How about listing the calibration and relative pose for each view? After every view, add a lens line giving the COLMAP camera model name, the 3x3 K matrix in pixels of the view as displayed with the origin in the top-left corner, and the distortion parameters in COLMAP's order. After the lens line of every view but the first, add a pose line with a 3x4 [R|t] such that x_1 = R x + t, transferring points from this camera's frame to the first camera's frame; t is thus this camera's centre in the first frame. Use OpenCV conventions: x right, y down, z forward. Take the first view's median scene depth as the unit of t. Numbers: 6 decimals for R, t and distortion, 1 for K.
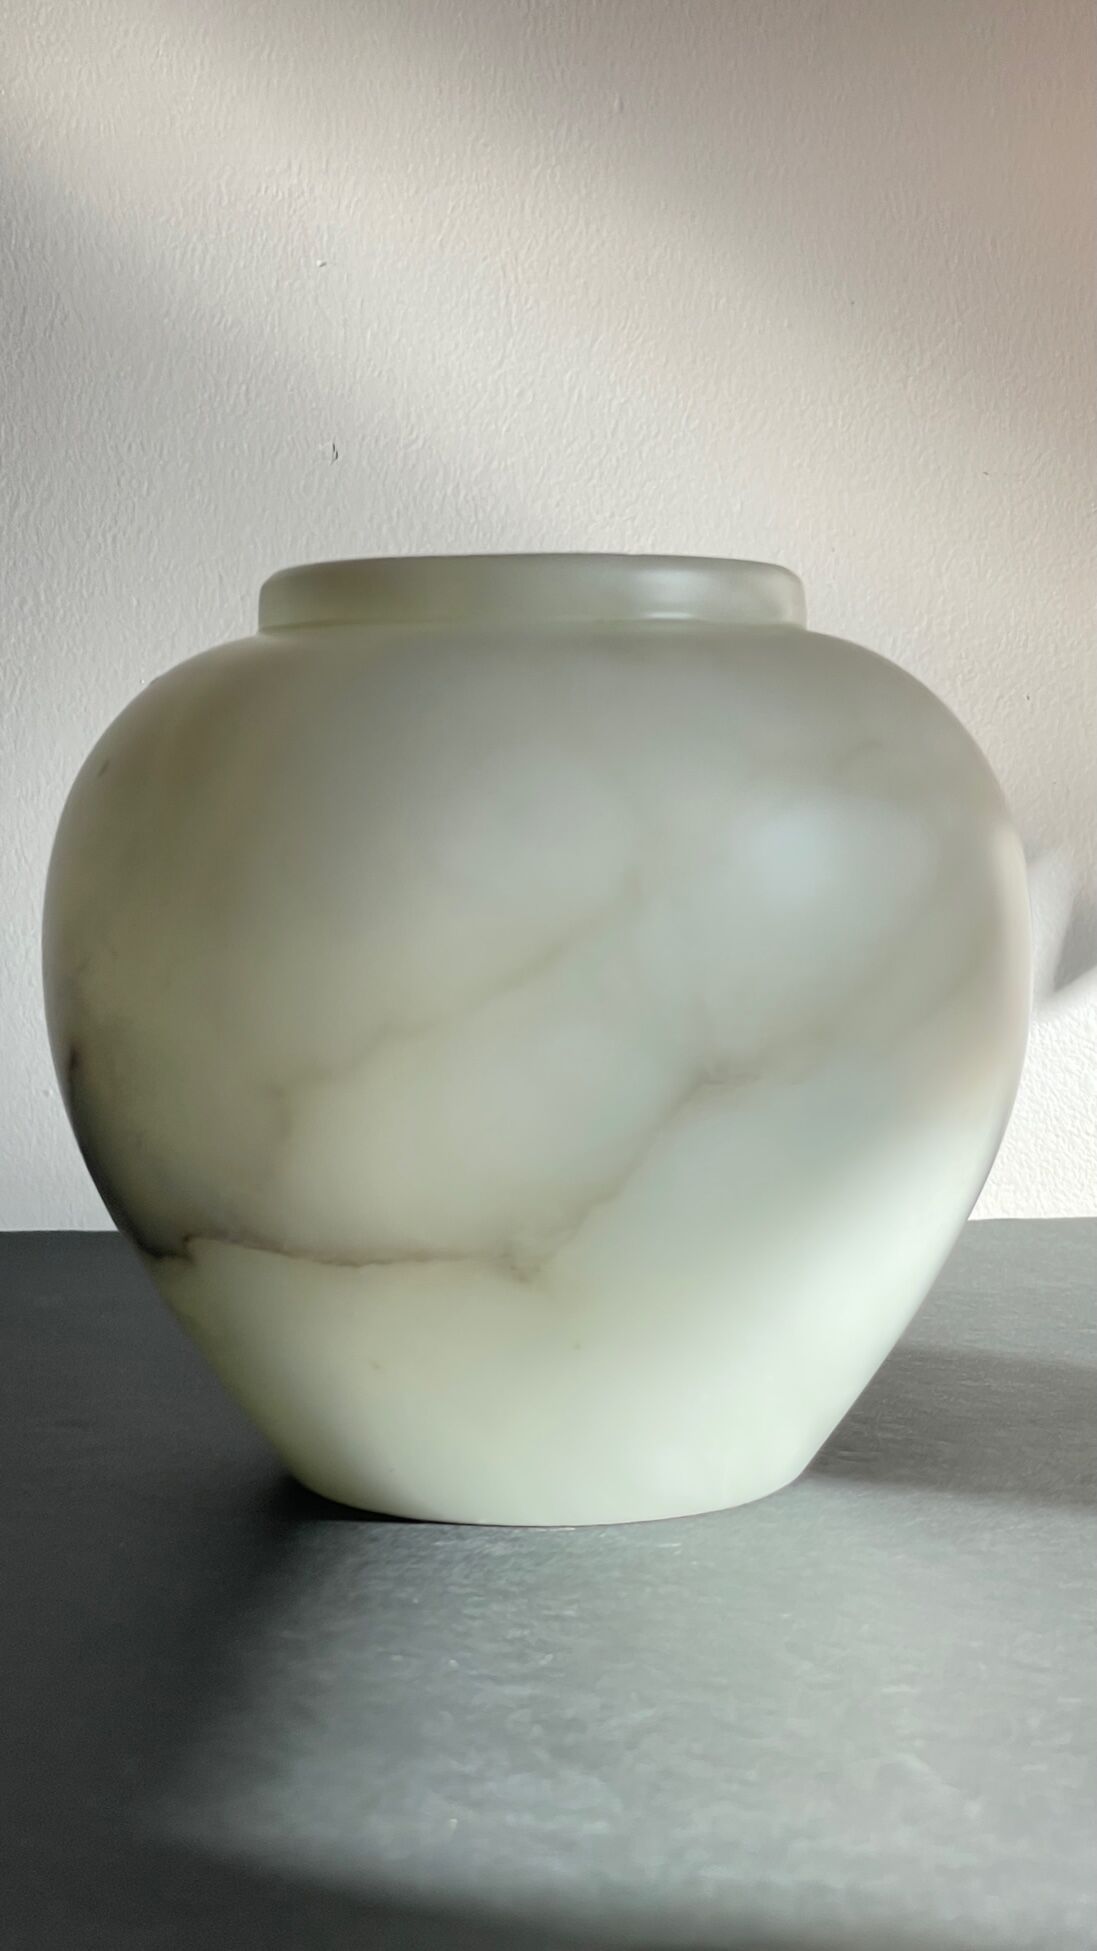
lens RADIAL K [[2997.3, 0, 512.2], [0, 2997.3, 897.0], [0, 0, 1]] dist [0.056233, 0.000000]
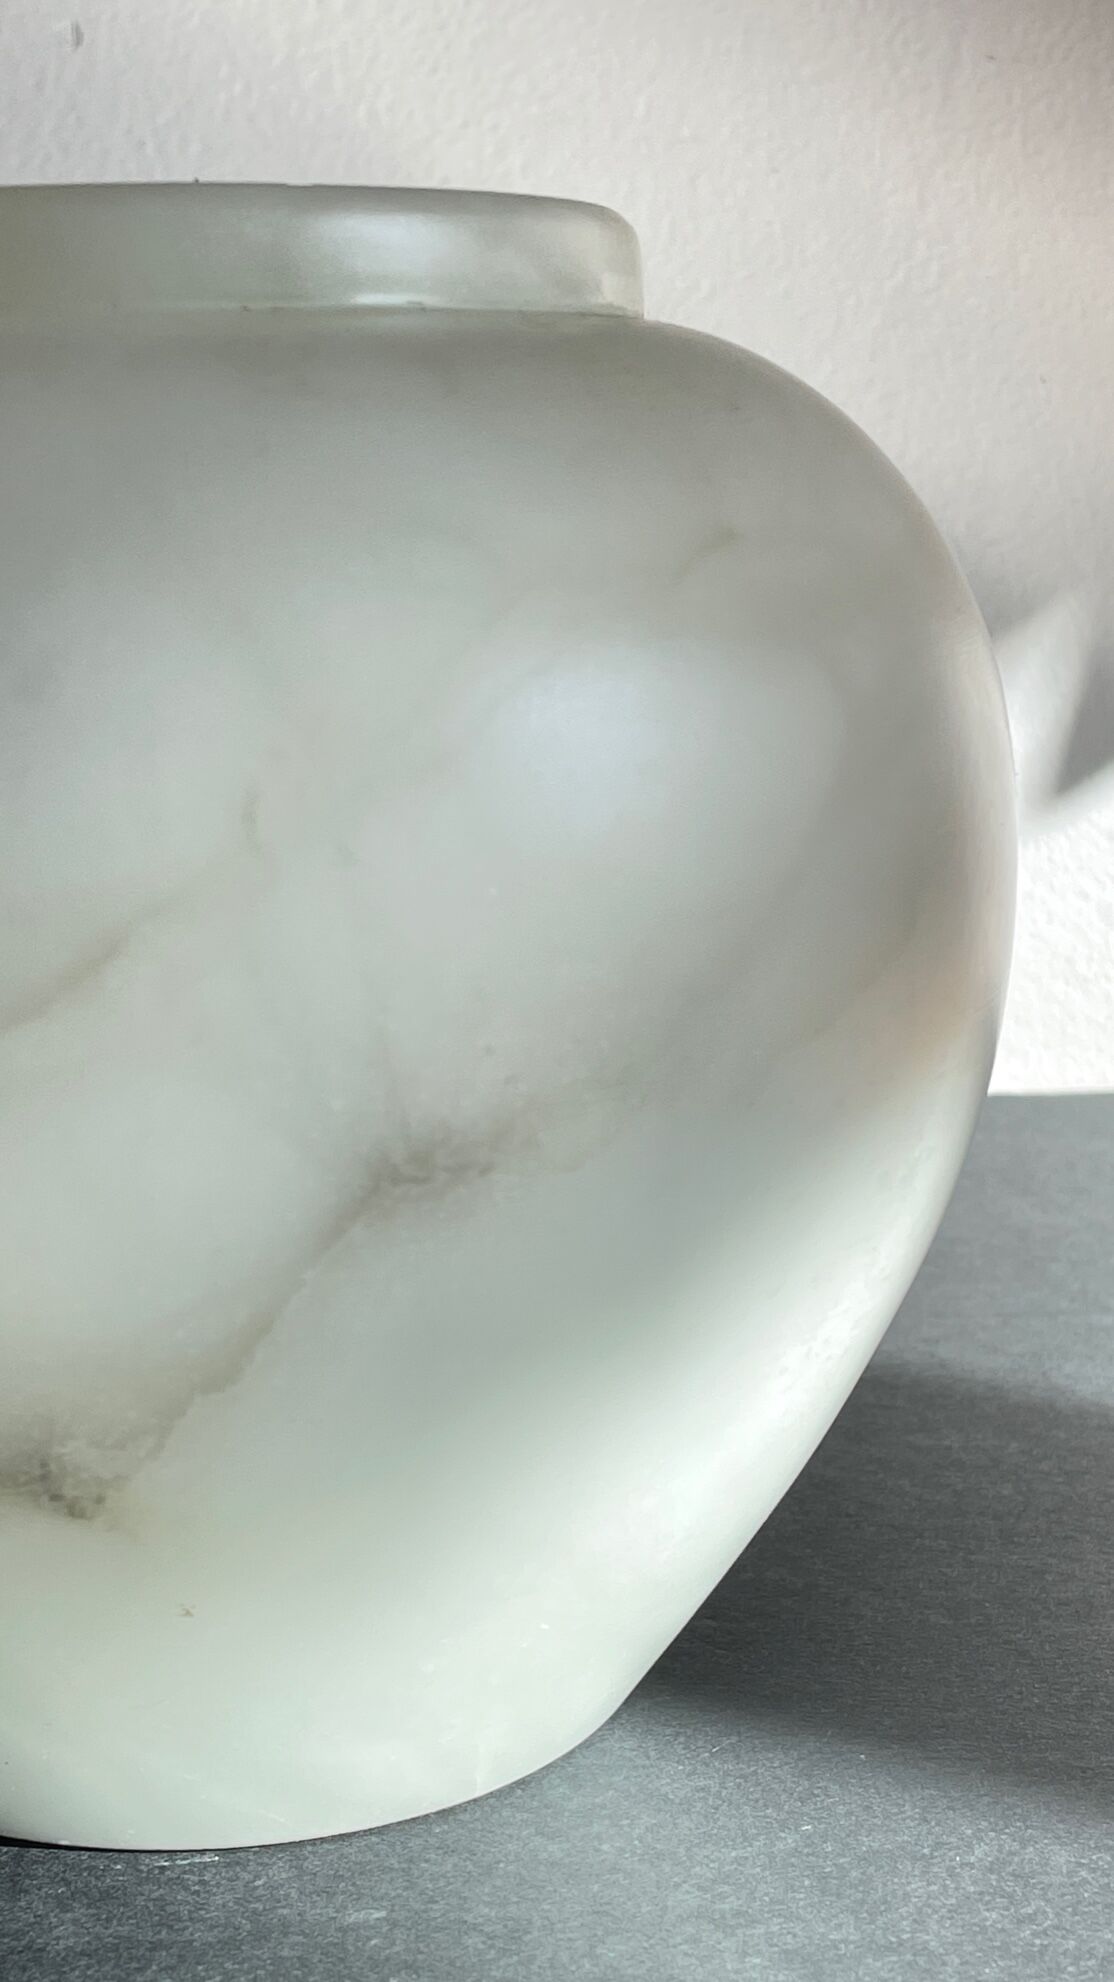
lens RADIAL K [[3045.1, 0, 469.9], [0, 3045.1, 979.1], [0, 0, 1]] dist [0.085882, 0.000000]
pose [[0.999751, -0.002885, -0.022108, 0.065478], [0.005998, 0.989836, 0.142088, -0.038619], [0.021473, -0.142185, 0.989607, 0.326326]]
